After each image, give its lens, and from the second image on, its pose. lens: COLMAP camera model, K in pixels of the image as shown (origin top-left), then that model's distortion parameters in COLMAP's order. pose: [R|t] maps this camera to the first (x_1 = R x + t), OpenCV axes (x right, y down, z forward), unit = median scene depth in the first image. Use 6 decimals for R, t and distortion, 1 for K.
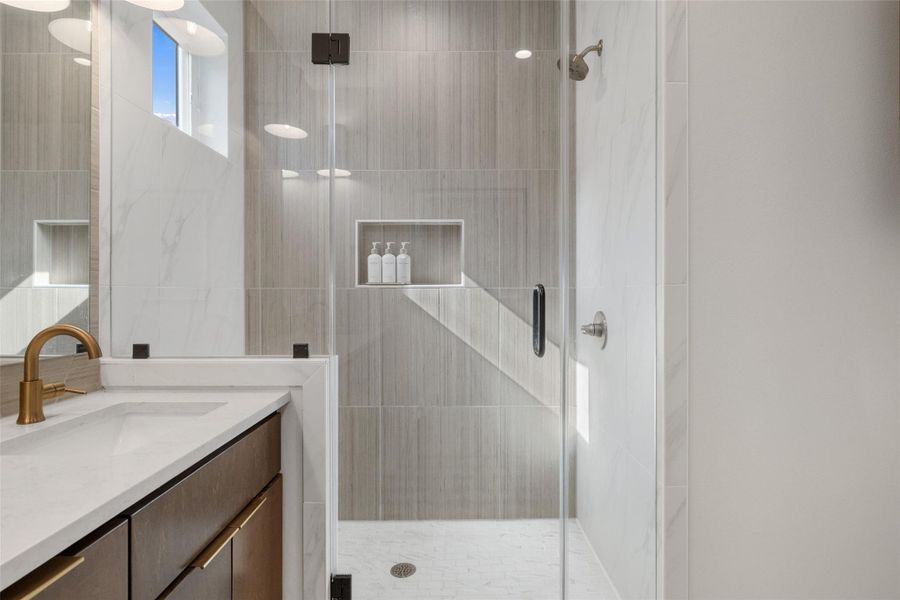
lens RADIAL K [[466.8, 0, 448.3], [0, 466.8, 294.6], [0, 0, 1]] dist [0.001241, 0.000209]
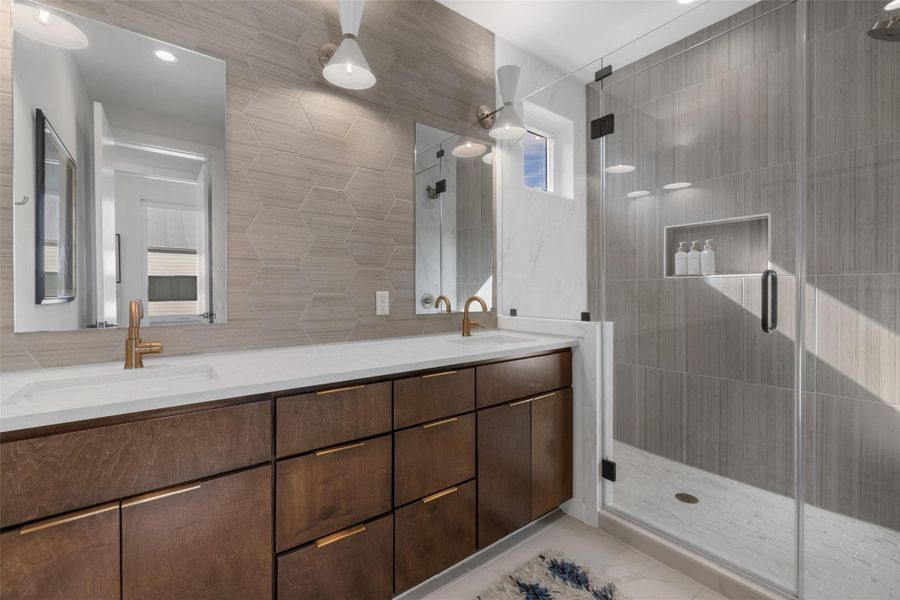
lens RADIAL K [[380.6, 0, 450.1], [0, 380.6, 291.8], [0, 0, 1]] dist [-0.001774, -0.000298]
pose [[0.621722, 0.000791, -0.783238, 0.261117], [0.002433, 0.999993, 0.002942, 0.016920], [0.783234, -0.003735, 0.621715, -0.125455]]
